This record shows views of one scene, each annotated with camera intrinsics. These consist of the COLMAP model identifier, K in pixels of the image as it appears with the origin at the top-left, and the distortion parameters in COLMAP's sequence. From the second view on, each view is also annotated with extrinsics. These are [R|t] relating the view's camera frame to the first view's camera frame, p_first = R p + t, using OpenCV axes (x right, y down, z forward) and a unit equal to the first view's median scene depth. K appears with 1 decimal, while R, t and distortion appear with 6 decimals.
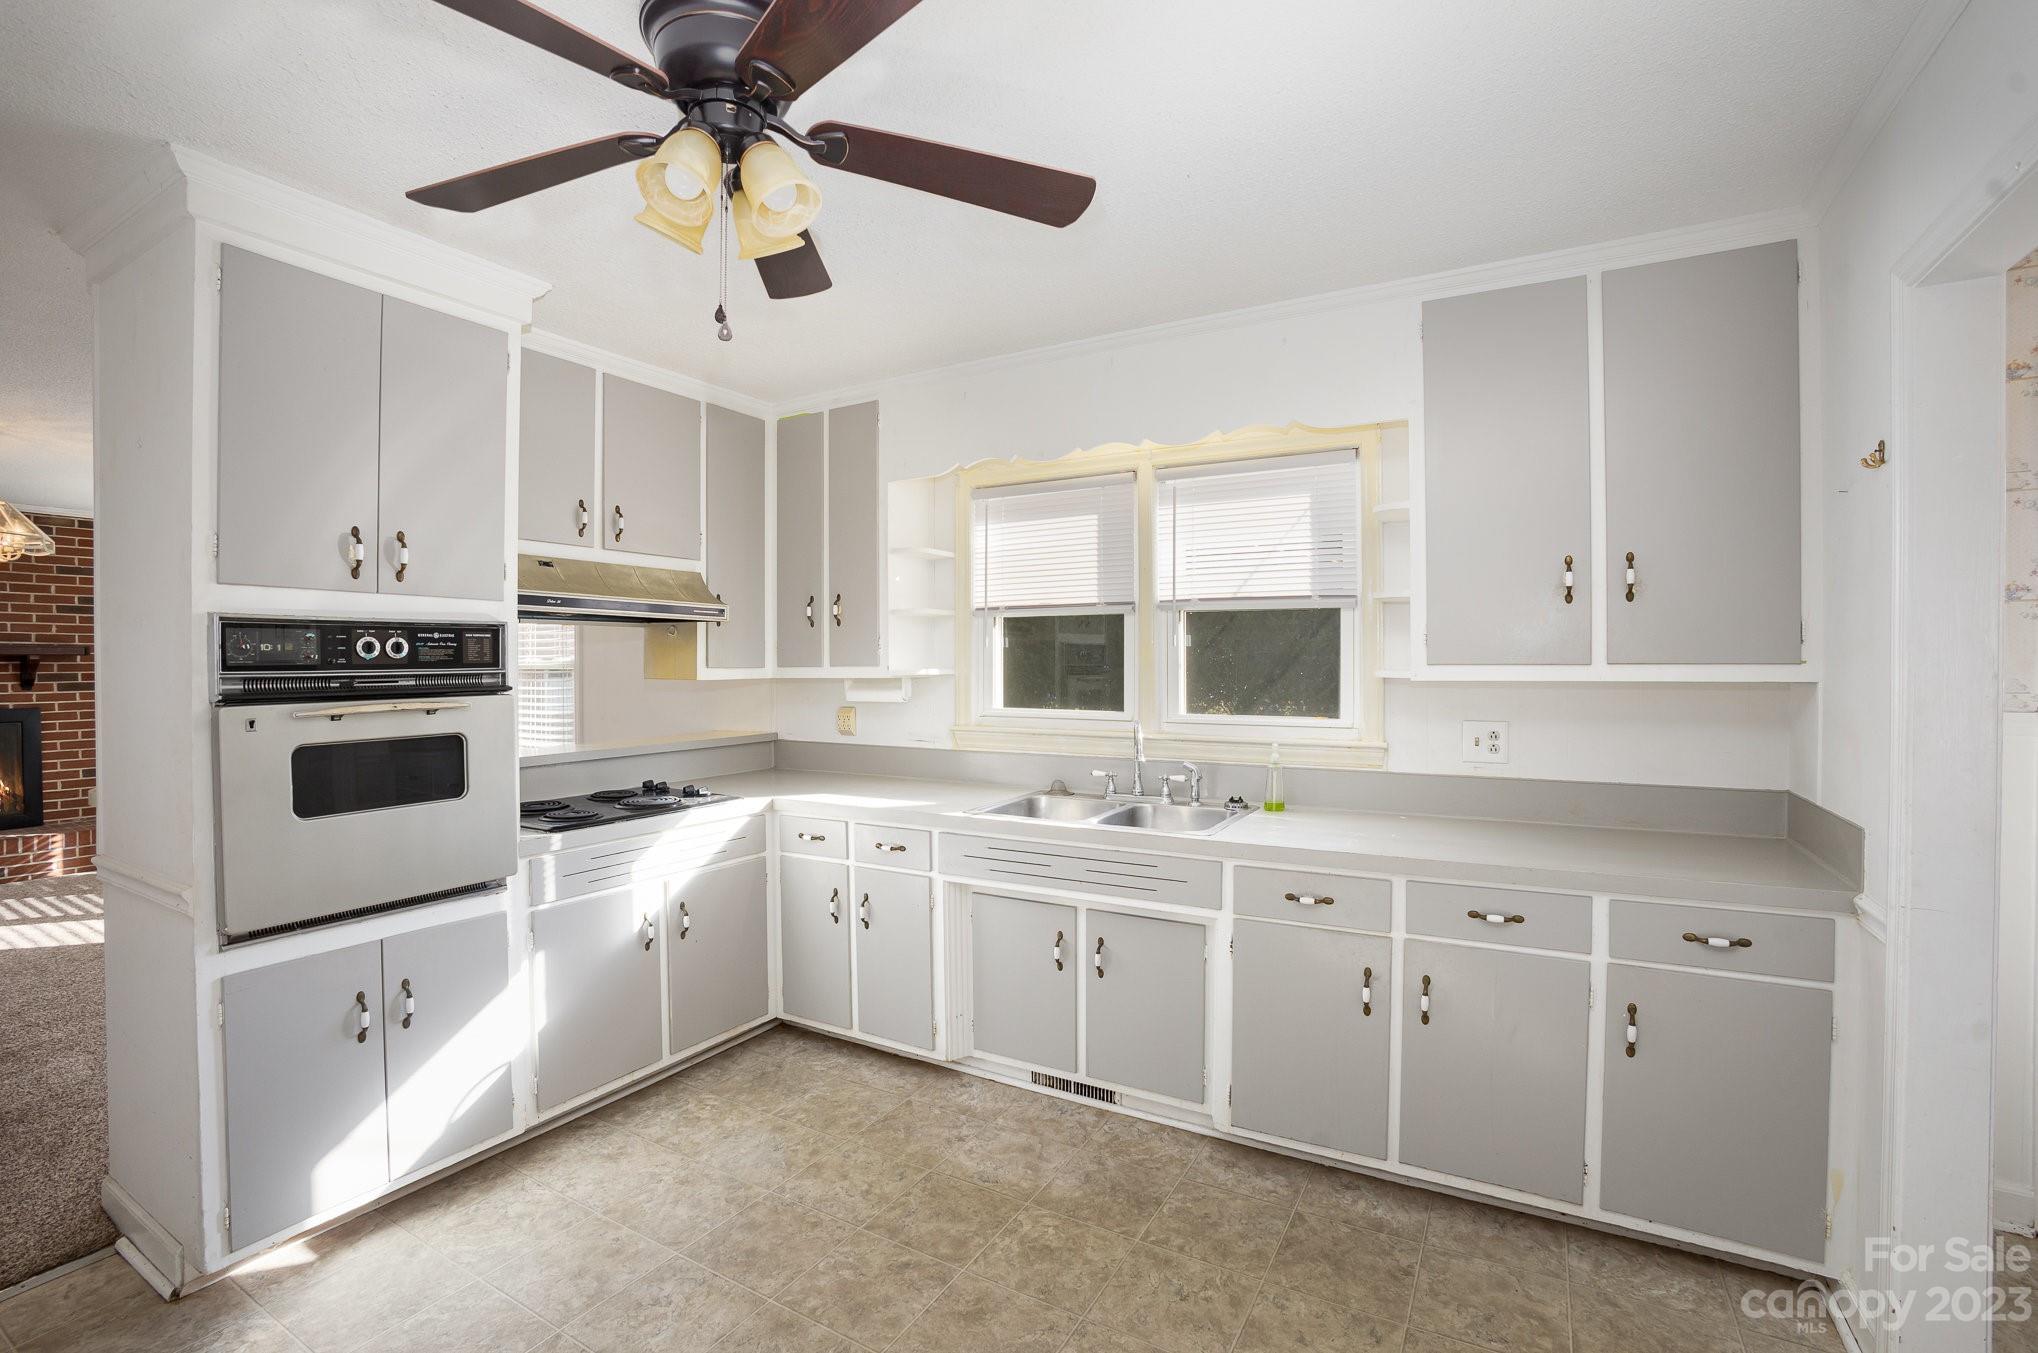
lens RADIAL K [[911.5, 0, 1019.0], [0, 911.5, 676.5], [0, 0, 1]] dist [-0.002654, -0.000372]
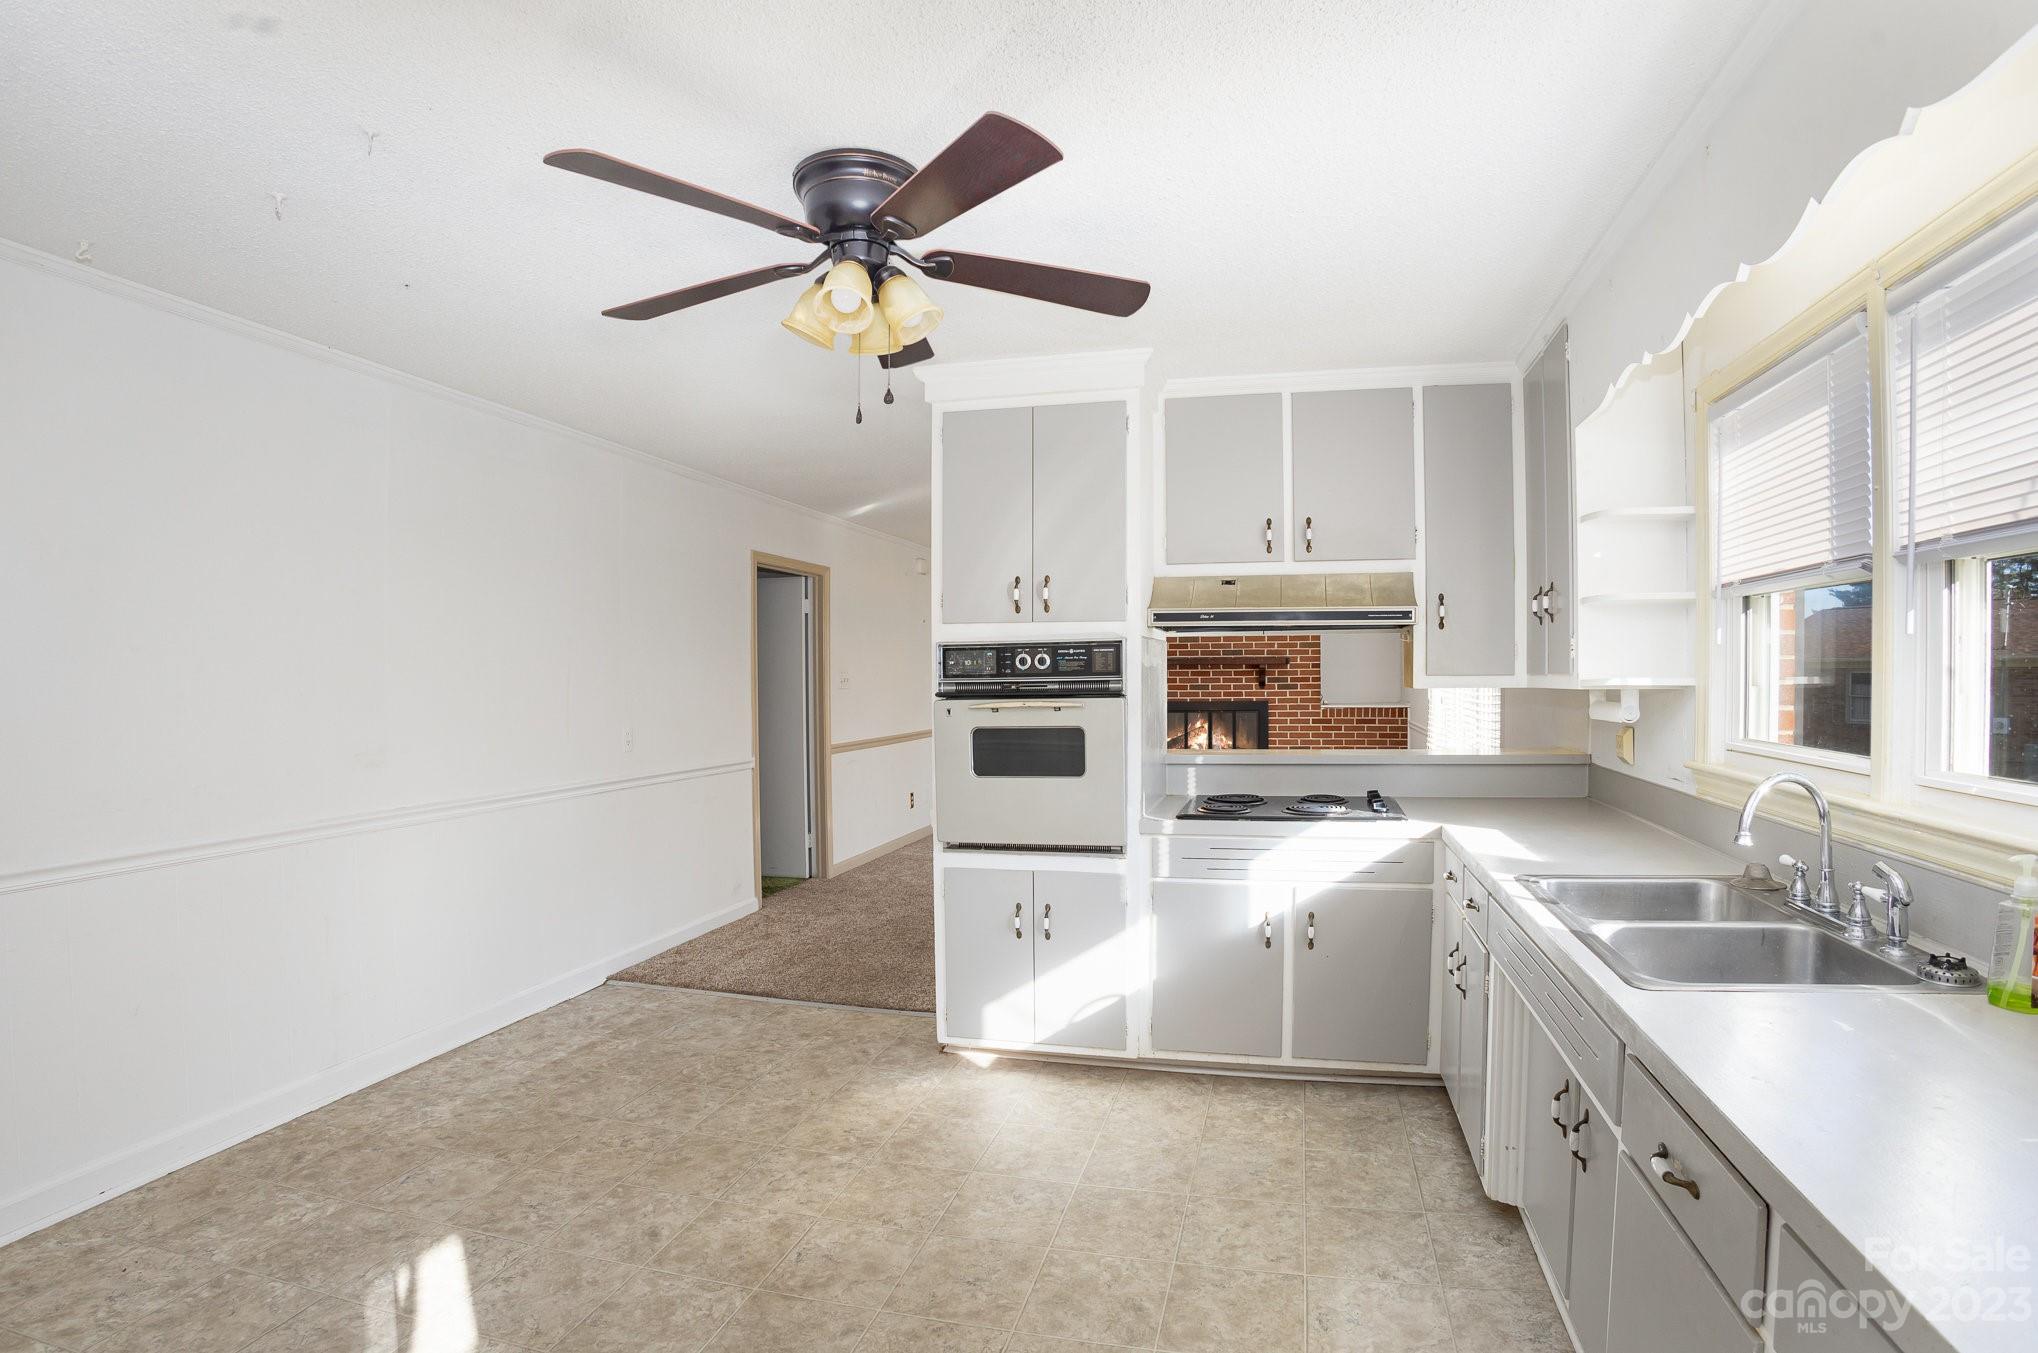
lens RADIAL K [[957.6, 0, 1072.6], [0, 957.6, 691.4], [0, 0, 1]] dist [-0.063861, 0.000188]
pose [[0.351925, 0.017322, -0.935868, 0.616690], [-0.006272, 0.999850, 0.016147, -0.009037], [0.936007, 0.000187, 0.351980, 0.486567]]
